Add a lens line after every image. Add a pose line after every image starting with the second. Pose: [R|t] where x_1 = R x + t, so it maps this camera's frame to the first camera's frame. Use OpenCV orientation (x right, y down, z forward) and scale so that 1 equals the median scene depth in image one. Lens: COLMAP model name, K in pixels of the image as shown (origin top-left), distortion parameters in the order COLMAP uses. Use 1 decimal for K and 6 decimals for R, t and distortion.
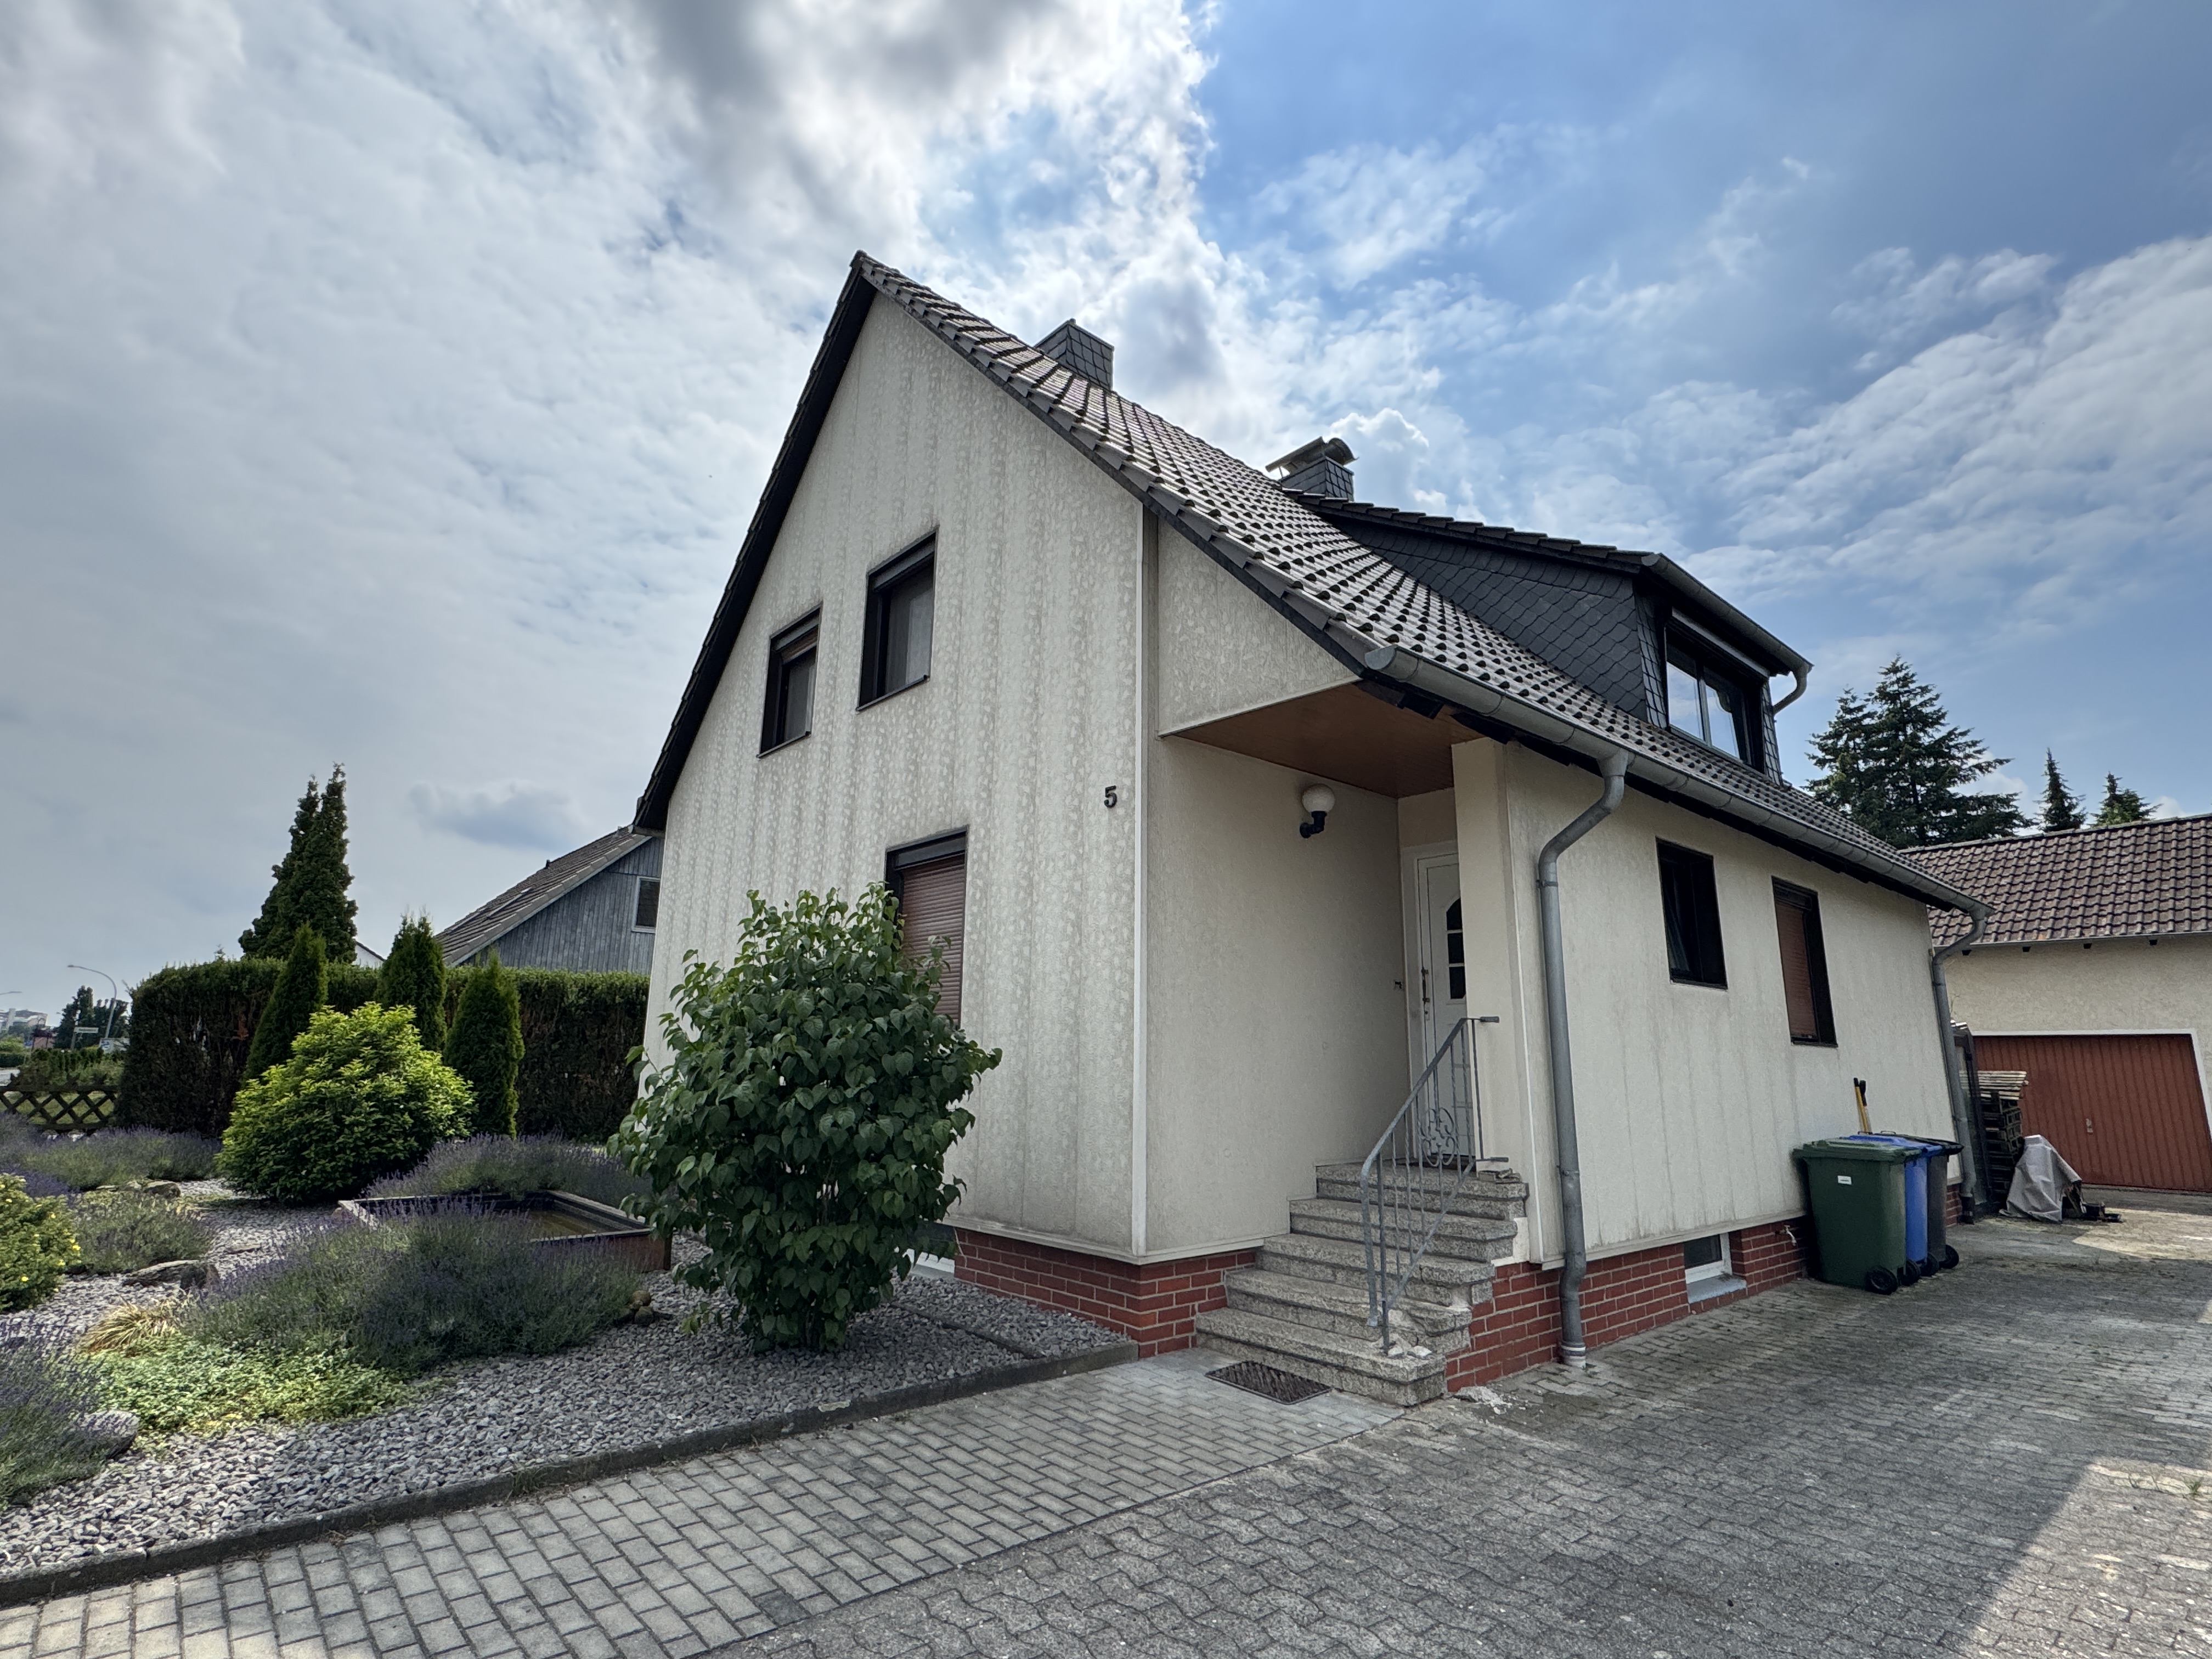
lens RADIAL K [[1117.0, 0, 1106.0], [0, 1117.0, 829.5], [0, 0, 1]] dist [0.001226, -0.007404]
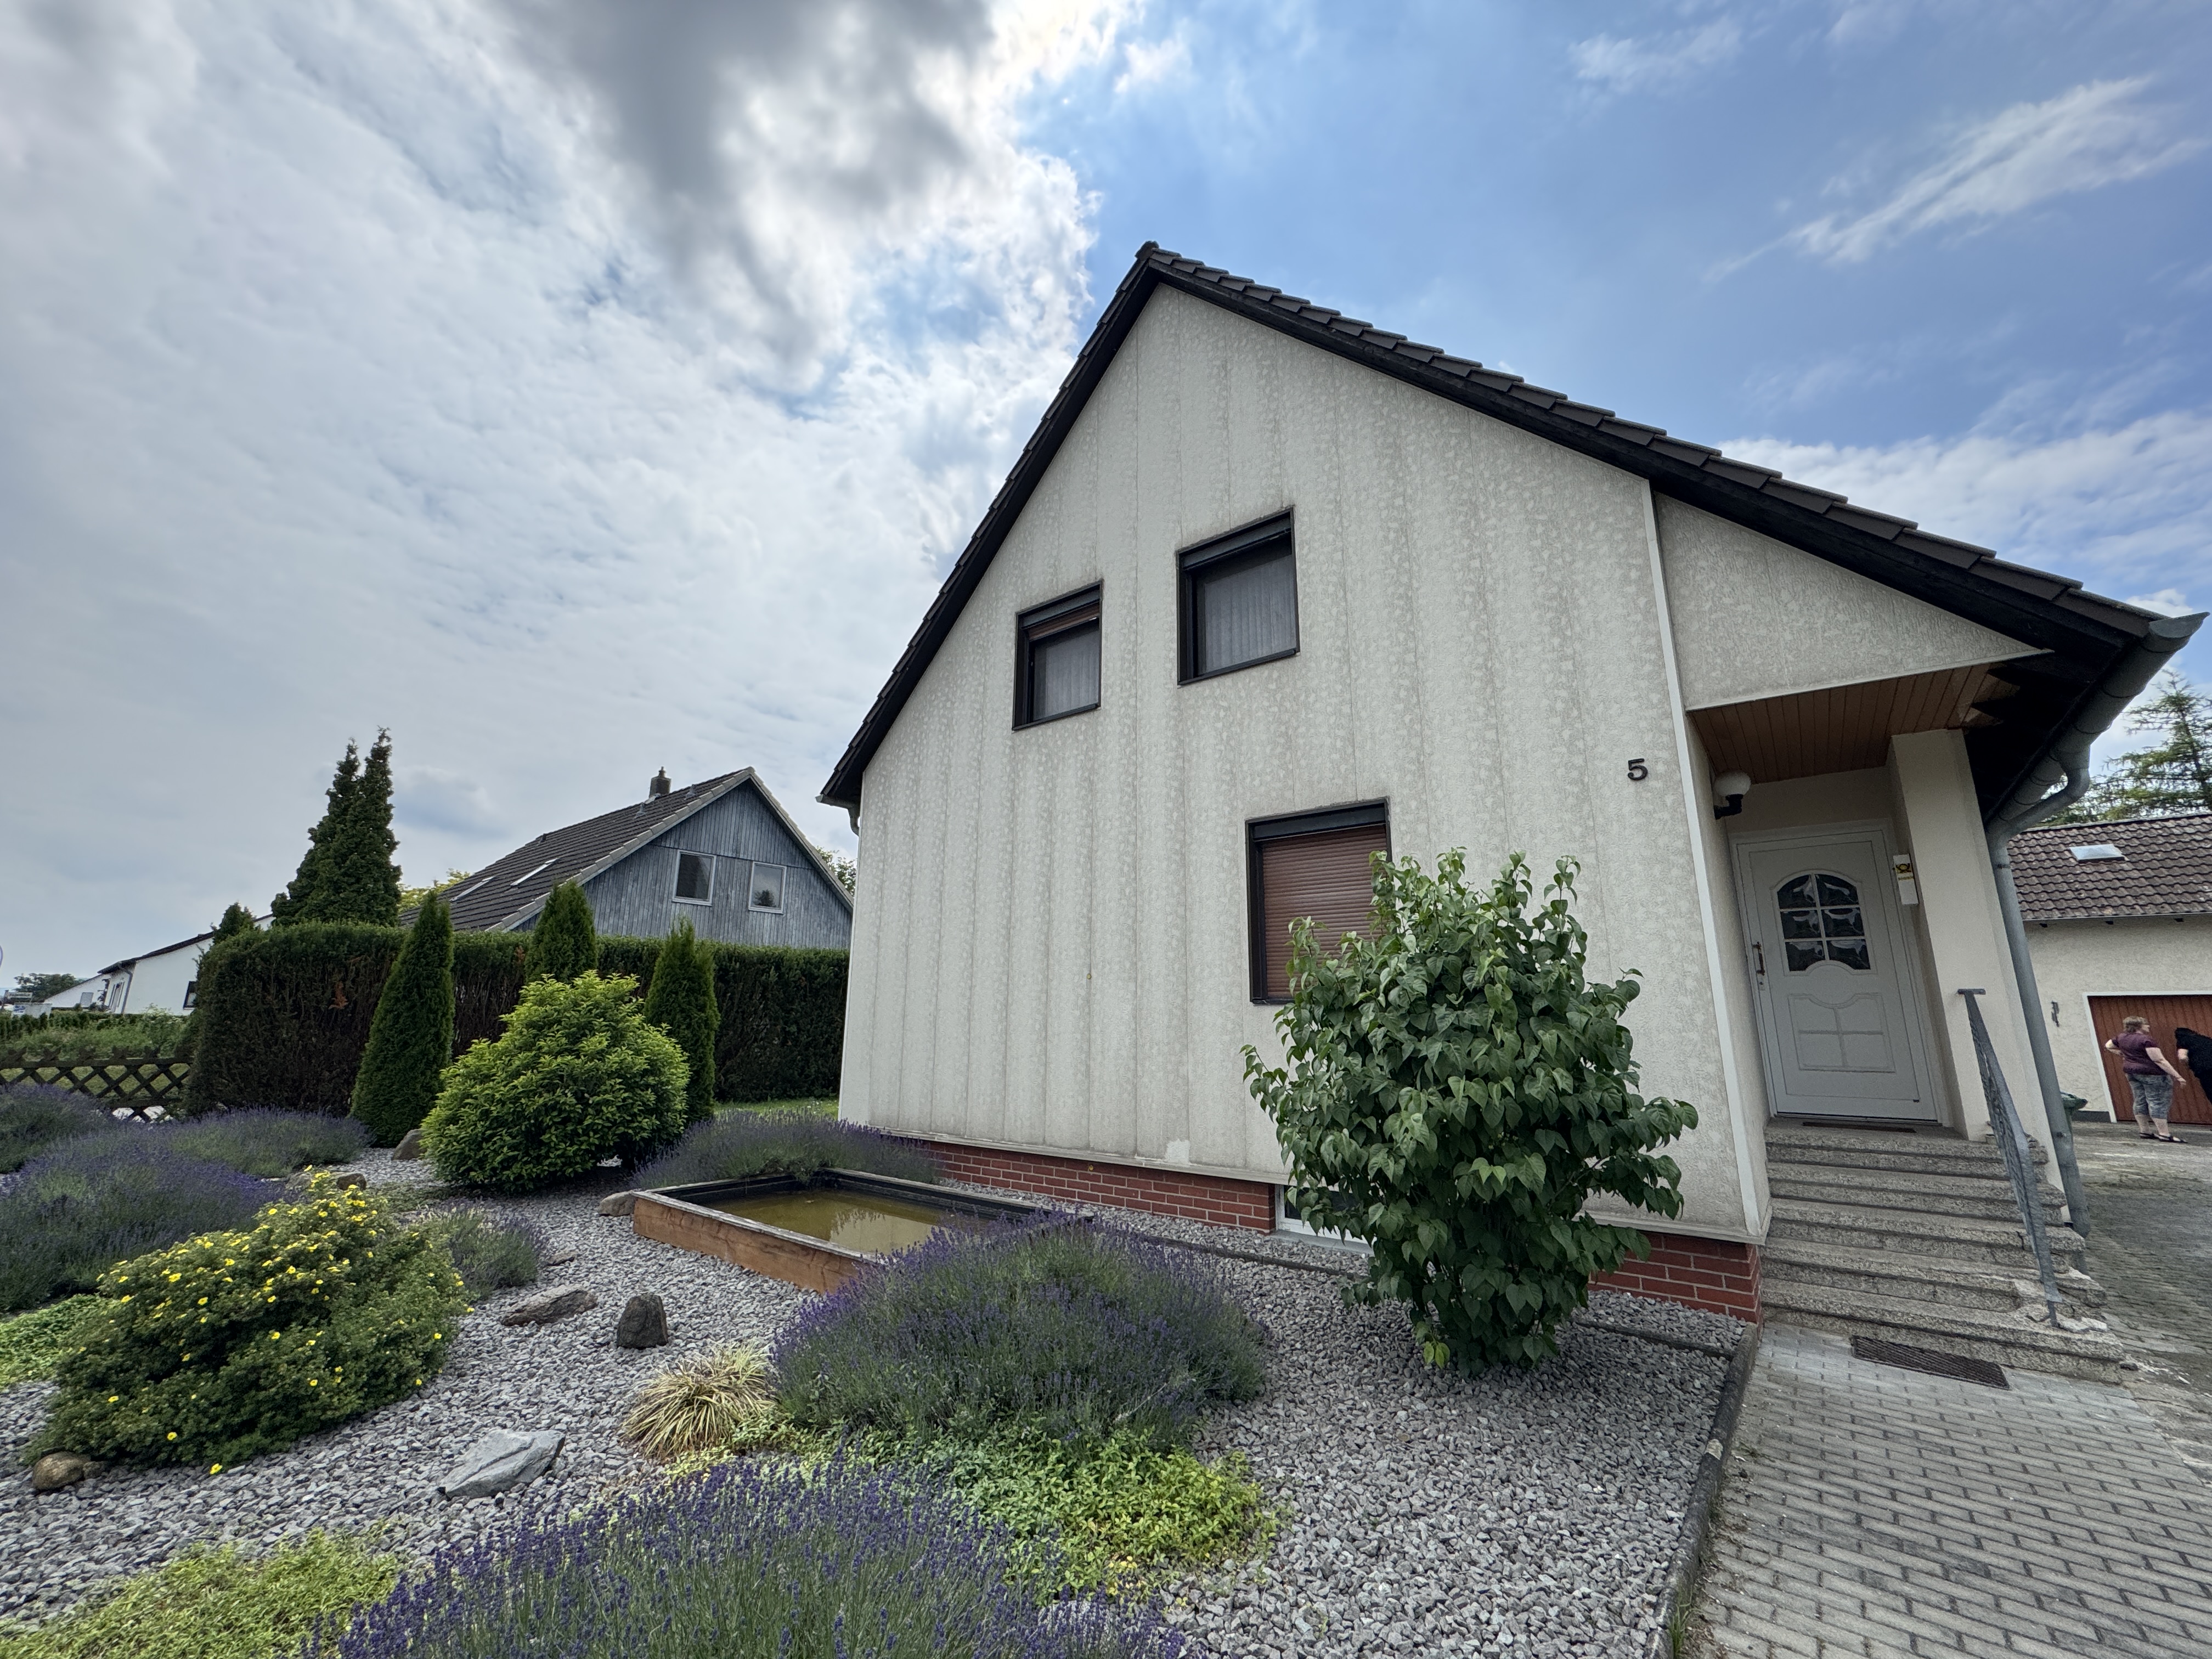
lens RADIAL K [[898.8, 0, 1103.6], [0, 898.8, 816.2], [0, 0, 1]] dist [-0.011227, 0.002524]
pose [[0.982943, 0.034659, 0.180613, -0.342465], [-0.031775, 0.999317, -0.018840, 0.024257], [-0.181142, 0.012780, 0.983374, 0.165929]]
